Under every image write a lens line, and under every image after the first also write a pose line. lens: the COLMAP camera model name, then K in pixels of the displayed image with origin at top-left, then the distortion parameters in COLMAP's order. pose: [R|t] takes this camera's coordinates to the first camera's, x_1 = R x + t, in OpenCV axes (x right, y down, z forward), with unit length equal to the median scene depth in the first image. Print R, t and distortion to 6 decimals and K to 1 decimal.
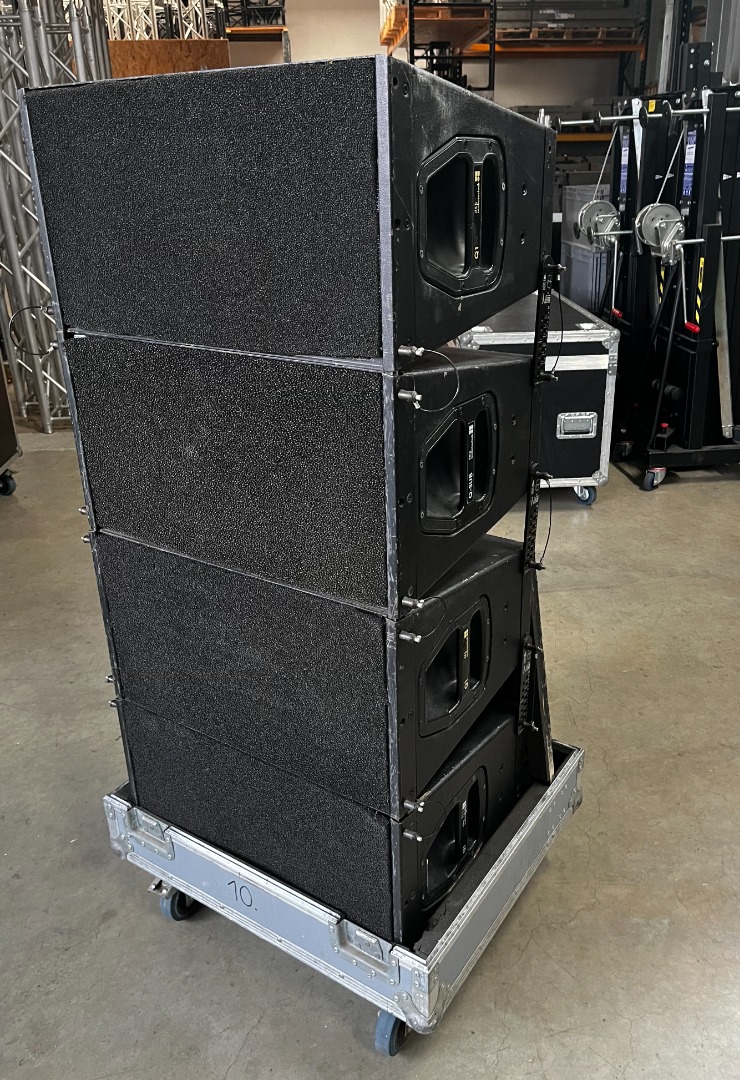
lens RADIAL K [[850.5, 0, 415.1], [0, 850.5, 525.2], [0, 0, 1]] dist [0.008642, 0.000443]
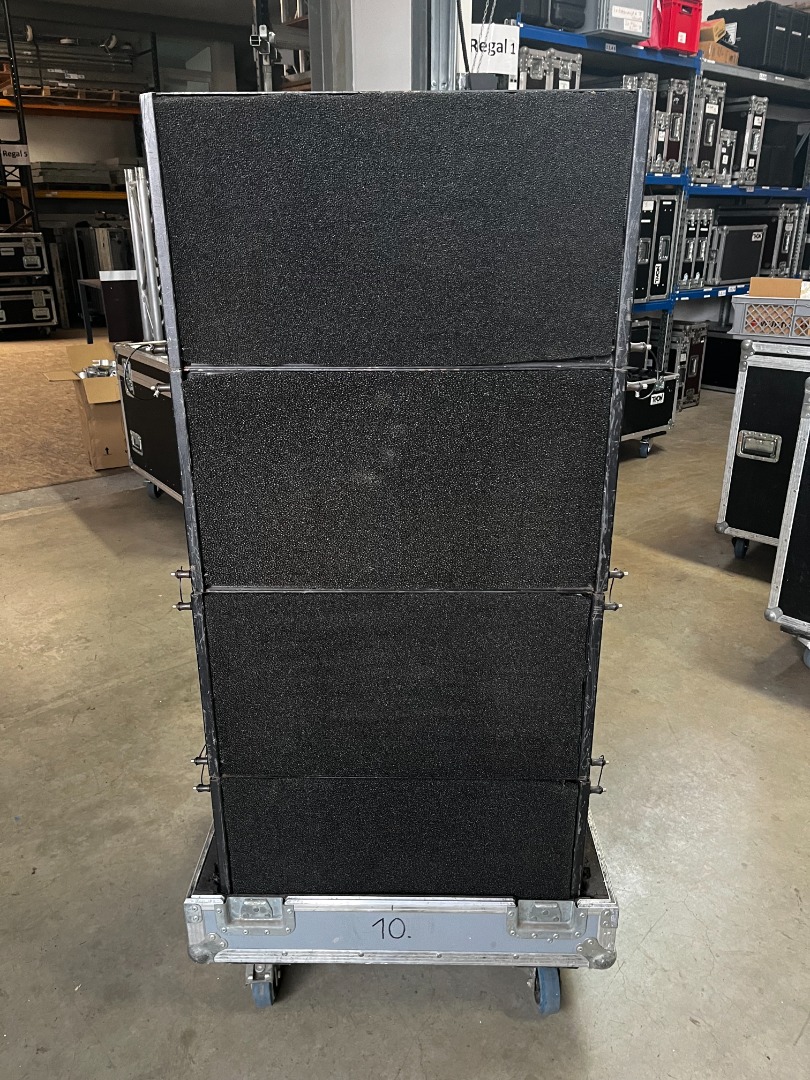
lens RADIAL K [[810.2, 0, 409.4], [0, 810.2, 548.0], [0, 0, 1]] dist [0.086221, -0.125065]
pose [[0.857553, -0.183064, 0.480719, -0.062579], [0.195575, 0.980384, 0.024457, -0.001896], [-0.475767, 0.073044, 0.876533, 0.014188]]
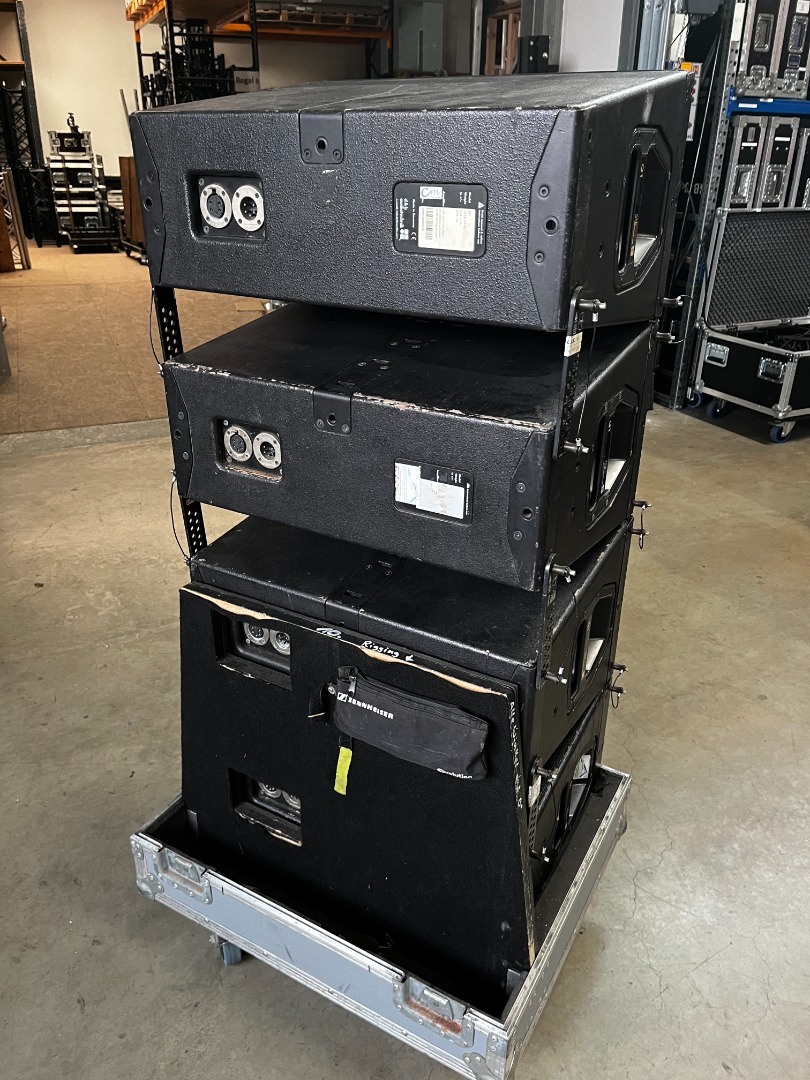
lens RADIAL K [[812.7, 0, 405.0], [0, 812.7, 540.0], [0, 0, 1]] dist [0.077867, -0.117250]
pose [[0.960779, -0.106051, 0.256238, -0.045172], [0.094521, 0.993893, 0.056937, -0.004709], [-0.260711, -0.030484, 0.964935, 0.010885]]
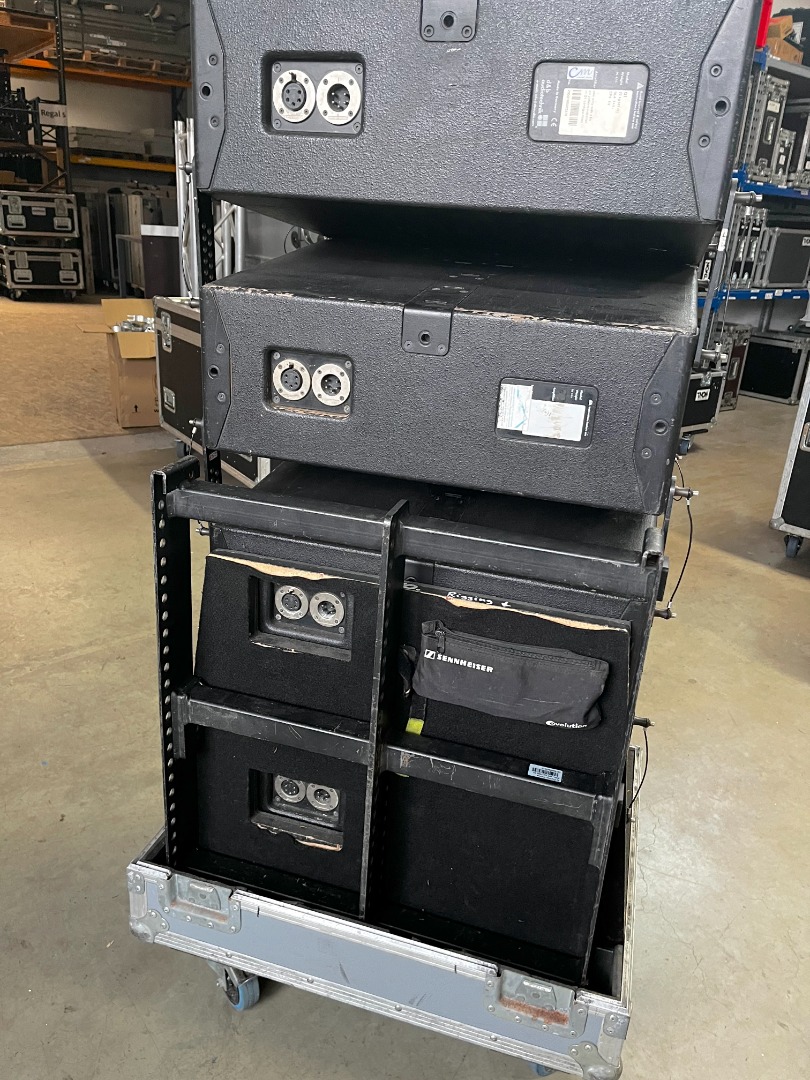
lens RADIAL K [[810.7, 0, 409.3], [0, 810.7, 543.2], [0, 0, 1]] dist [0.093162, -0.135064]
pose [[0.869157, -0.121213, 0.479451, -0.069956], [0.126736, 0.991715, 0.020971, 0.004193], [-0.478021, 0.042537, 0.877318, 0.029132]]
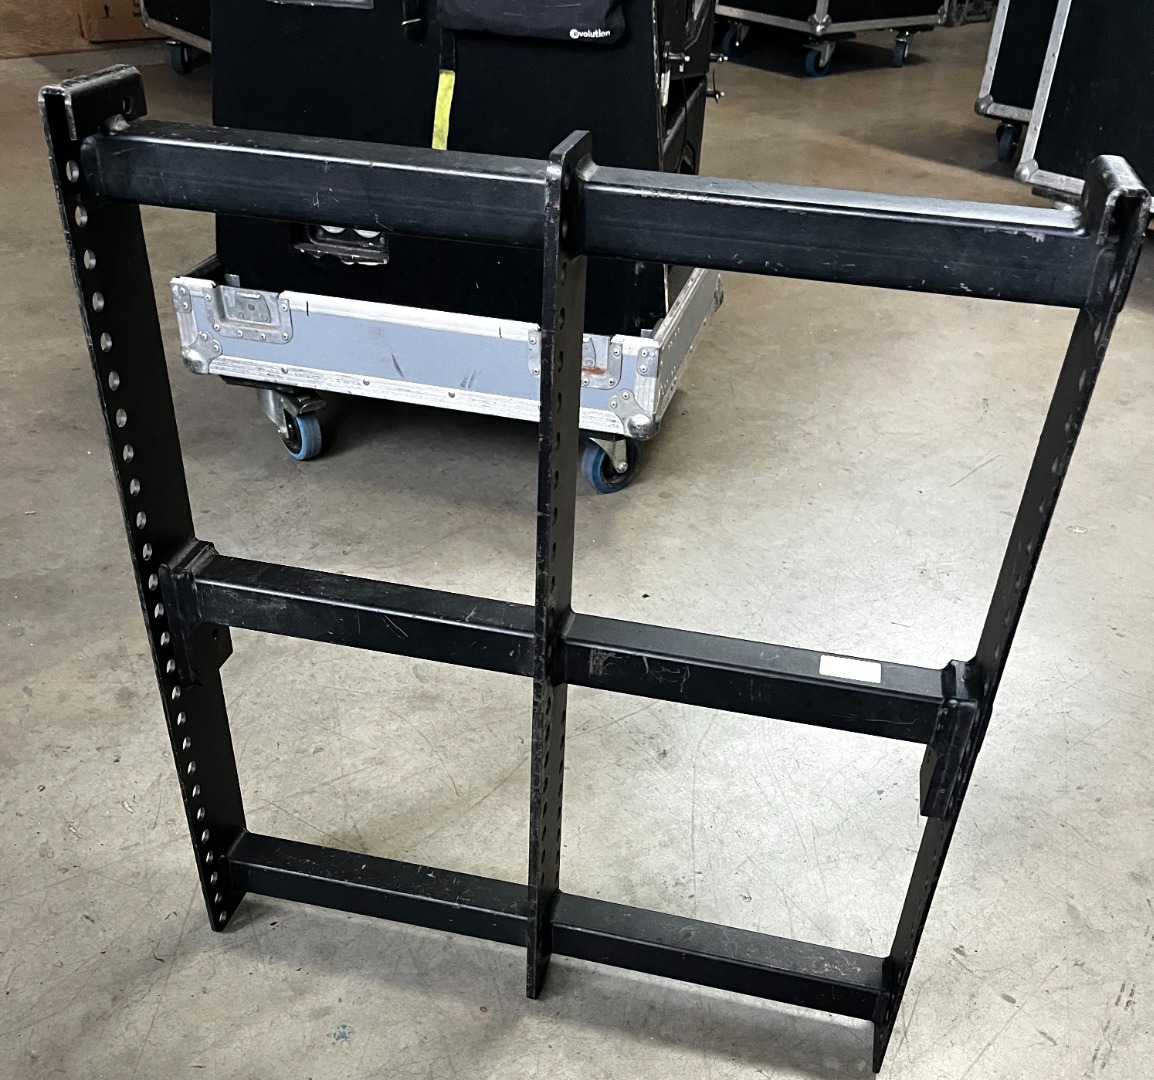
lens RADIAL K [[1163.7, 0, 574.8], [0, 1163.7, 726.1], [0, 0, 1]] dist [0.017036, -0.022480]
pose [[0.853652, -0.293581, 0.430219, -0.090214], [0.158240, 0.933147, 0.322794, 0.051453], [-0.496224, -0.207476, 0.843040, -0.016001]]
